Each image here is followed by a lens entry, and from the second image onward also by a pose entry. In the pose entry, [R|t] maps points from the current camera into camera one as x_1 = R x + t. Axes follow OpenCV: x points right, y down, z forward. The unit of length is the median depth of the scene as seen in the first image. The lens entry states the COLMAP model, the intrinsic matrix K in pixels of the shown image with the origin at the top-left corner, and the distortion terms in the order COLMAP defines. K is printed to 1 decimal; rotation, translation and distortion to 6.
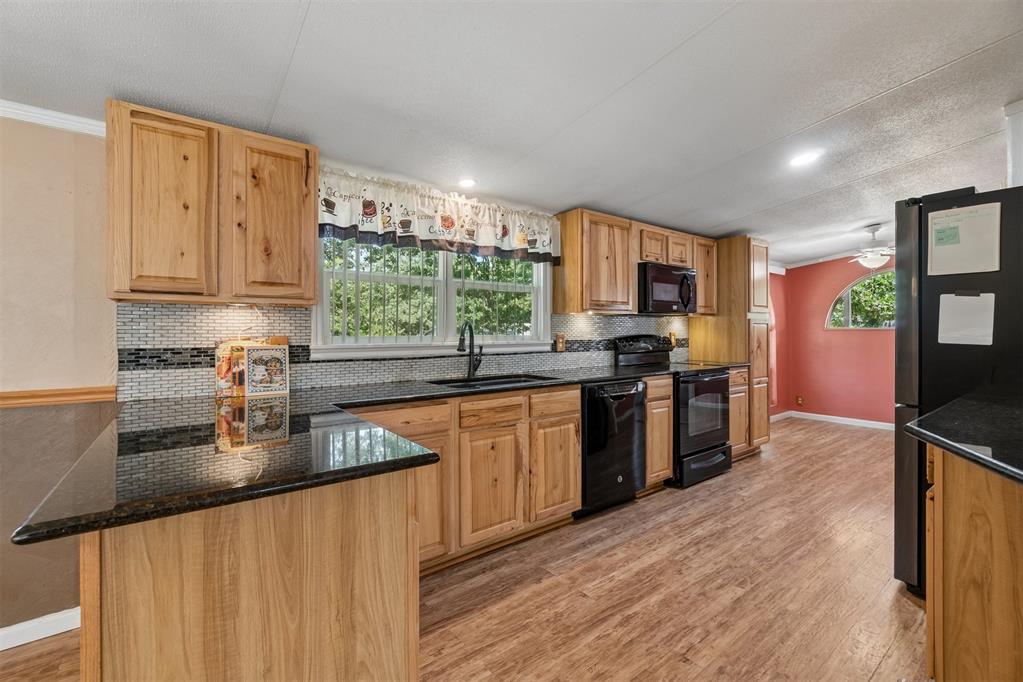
lens RADIAL K [[441.3, 0, 509.1], [0, 441.3, 329.0], [0, 0, 1]] dist [-0.005769, 0.002210]
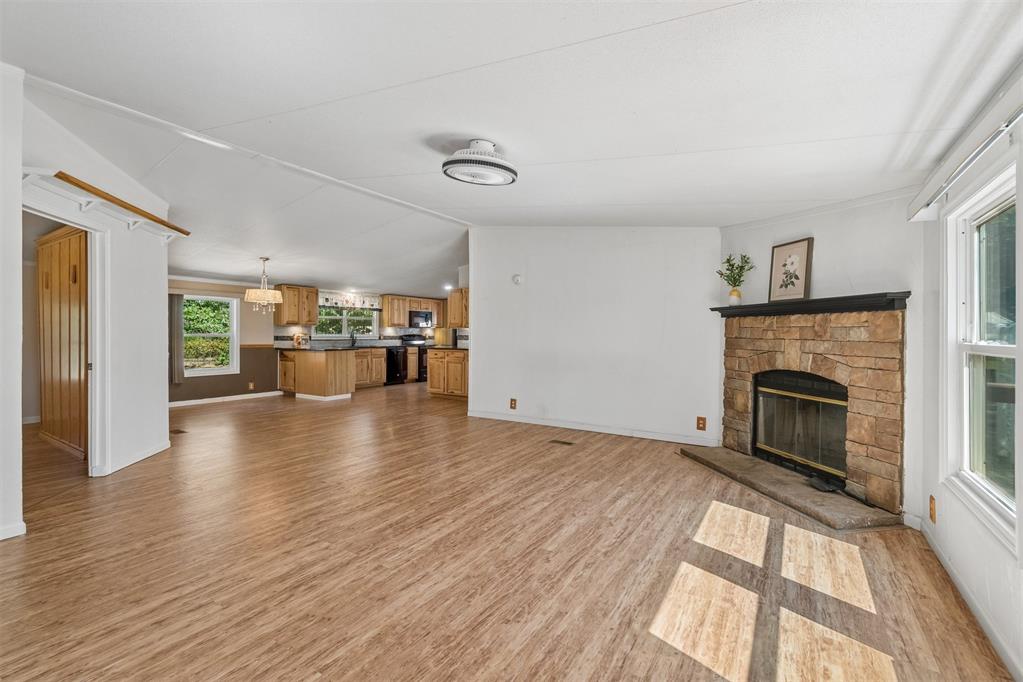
lens RADIAL K [[441.3, 0, 509.3], [0, 441.3, 337.6], [0, 0, 1]] dist [-0.005769, 0.002210]
pose [[0.940241, 0.005125, 0.340472, -0.117993], [-0.009849, 0.999878, 0.012148, -0.009572], [-0.340368, -0.014776, 0.940176, -2.722284]]
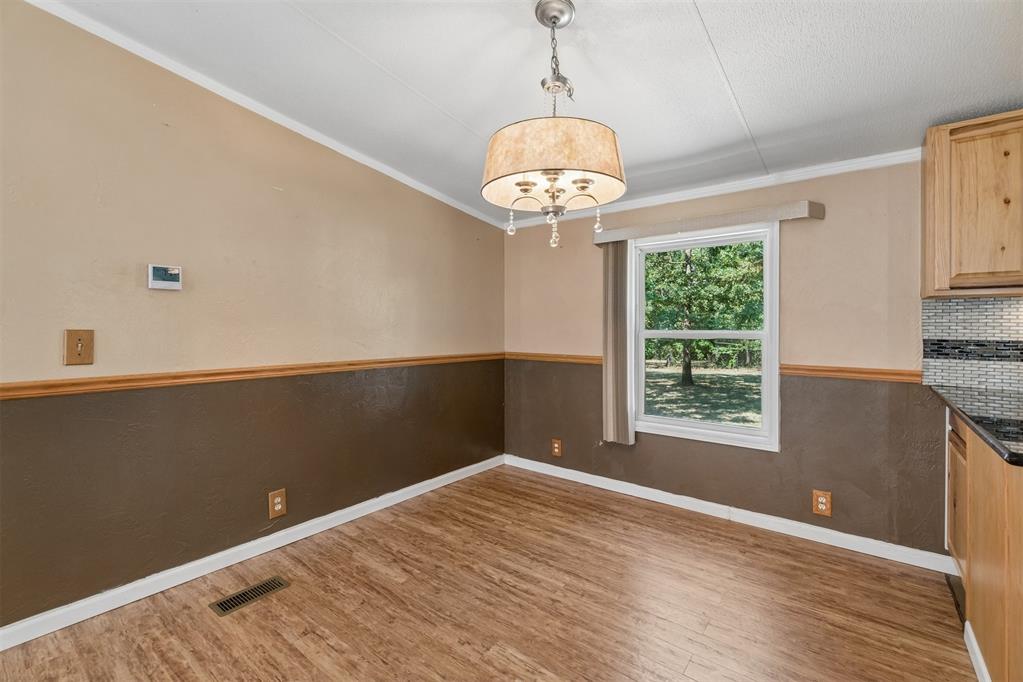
lens RADIAL K [[441.3, 0, 517.7], [0, 441.3, 328.5], [0, 0, 1]] dist [-0.005769, 0.002210]
pose [[0.258435, 0.003863, -0.966021, -0.028032], [0.003248, 0.999983, 0.004868, 0.005148], [0.966023, -0.004396, 0.258418, -0.232197]]
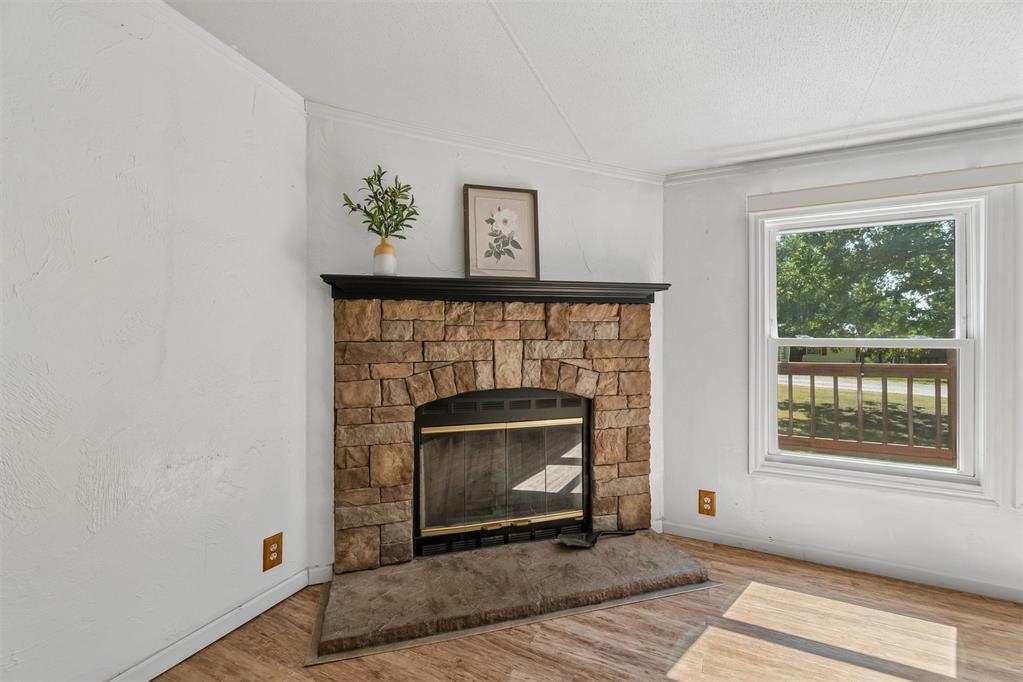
lens RADIAL K [[441.3, 0, 515.8], [0, 441.3, 327.5], [0, 0, 1]] dist [-0.005769, 0.002210]
pose [[-0.444332, 0.008316, 0.895824, 0.353592], [0.002995, 0.999965, -0.007798, -0.014004], [-0.895857, -0.000782, -0.444341, -1.430300]]
